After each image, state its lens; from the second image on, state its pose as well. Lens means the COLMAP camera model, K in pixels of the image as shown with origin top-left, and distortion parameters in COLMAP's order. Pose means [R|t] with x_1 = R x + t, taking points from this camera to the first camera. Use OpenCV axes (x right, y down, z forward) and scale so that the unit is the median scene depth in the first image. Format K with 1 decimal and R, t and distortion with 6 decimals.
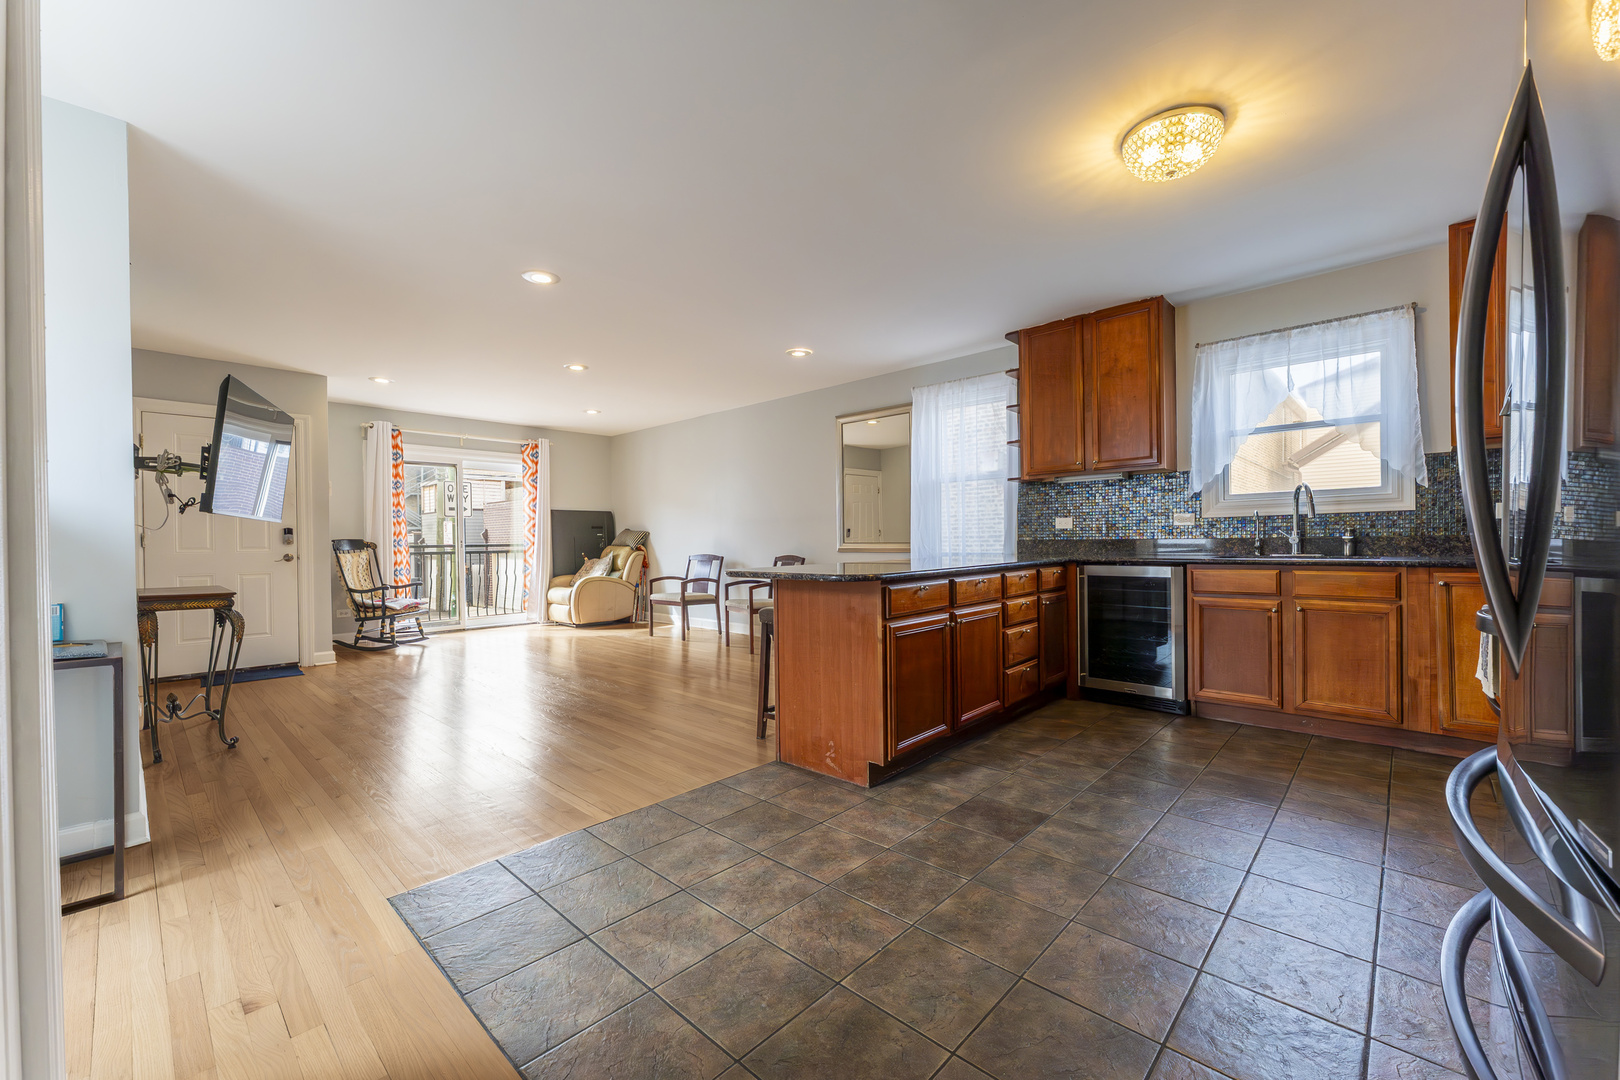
lens RADIAL K [[650.2, 0, 811.9], [0, 650.2, 543.1], [0, 0, 1]] dist [-0.002811, -0.000299]
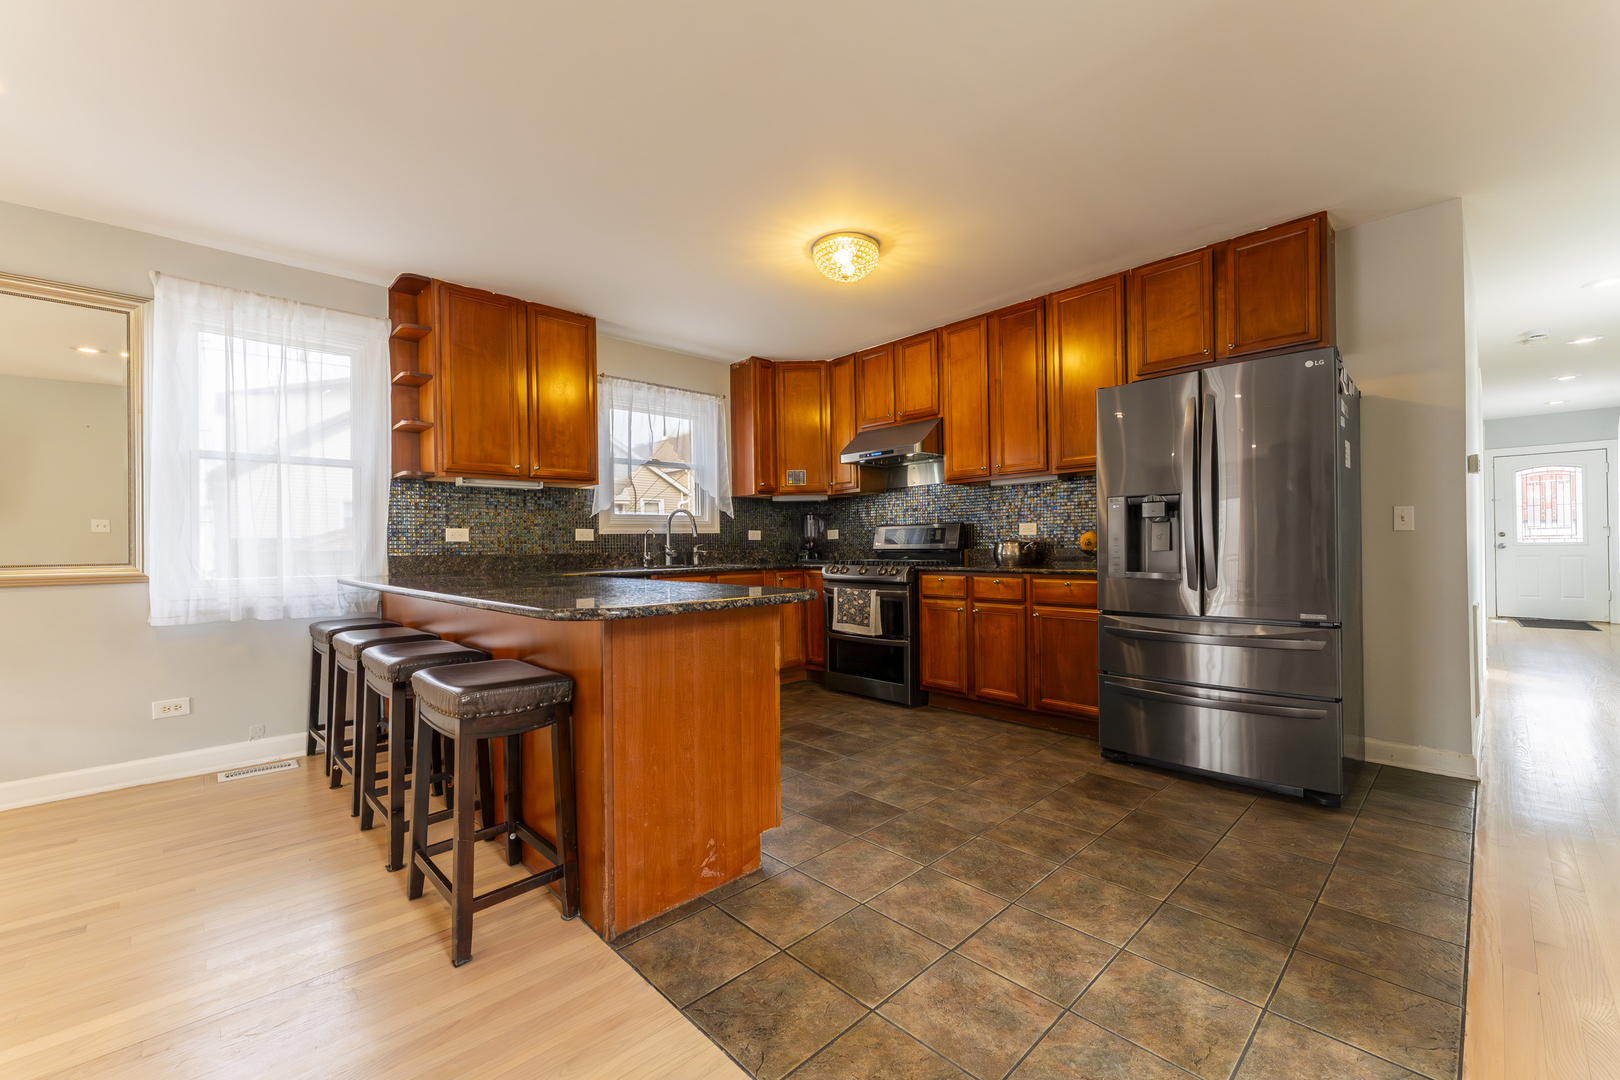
lens RADIAL K [[650.2, 0, 813.4], [0, 650.2, 542.9], [0, 0, 1]] dist [-0.002811, -0.000299]
pose [[0.052384, 0.017416, 0.998475, -0.341830], [0.016894, 0.999689, -0.018324, 0.001613], [-0.998484, 0.017828, 0.052074, 0.438466]]
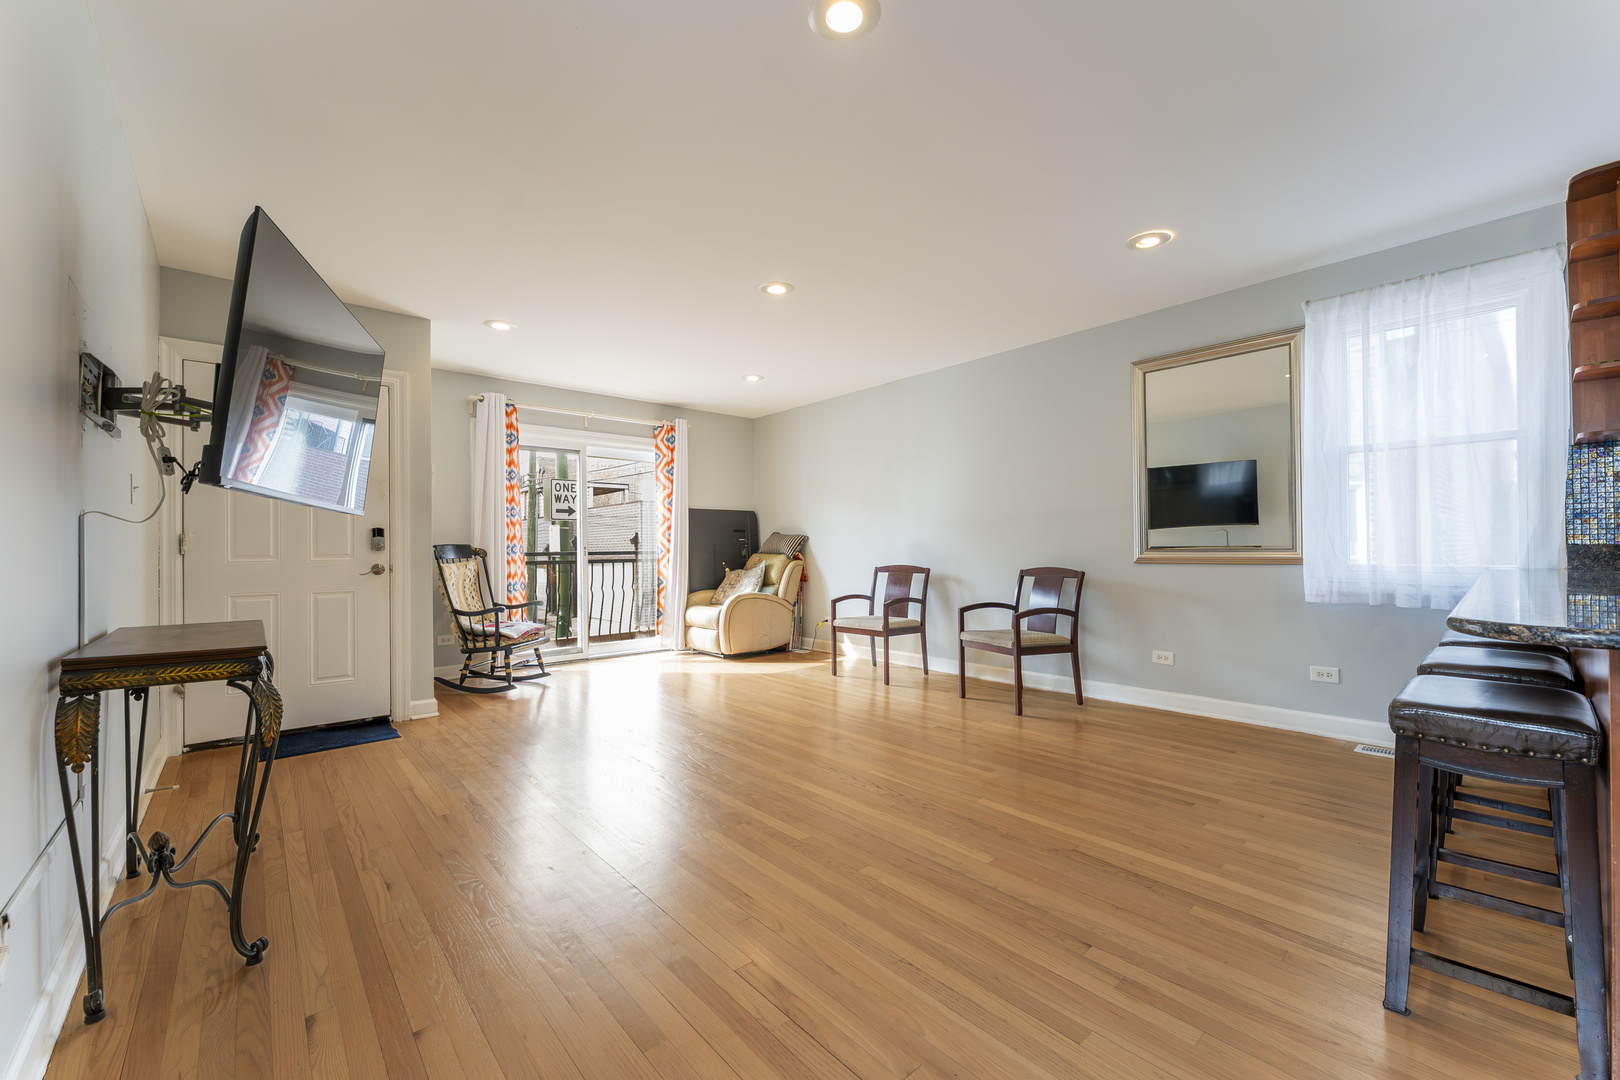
lens RADIAL K [[650.2, 0, 812.2], [0, 650.2, 540.9], [0, 0, 1]] dist [-0.002811, -0.000299]
pose [[0.995044, -0.000942, -0.099433, -0.256989], [-0.000666, 0.999870, -0.016141, 0.002202], [0.099435, 0.016127, 0.994913, 0.332373]]
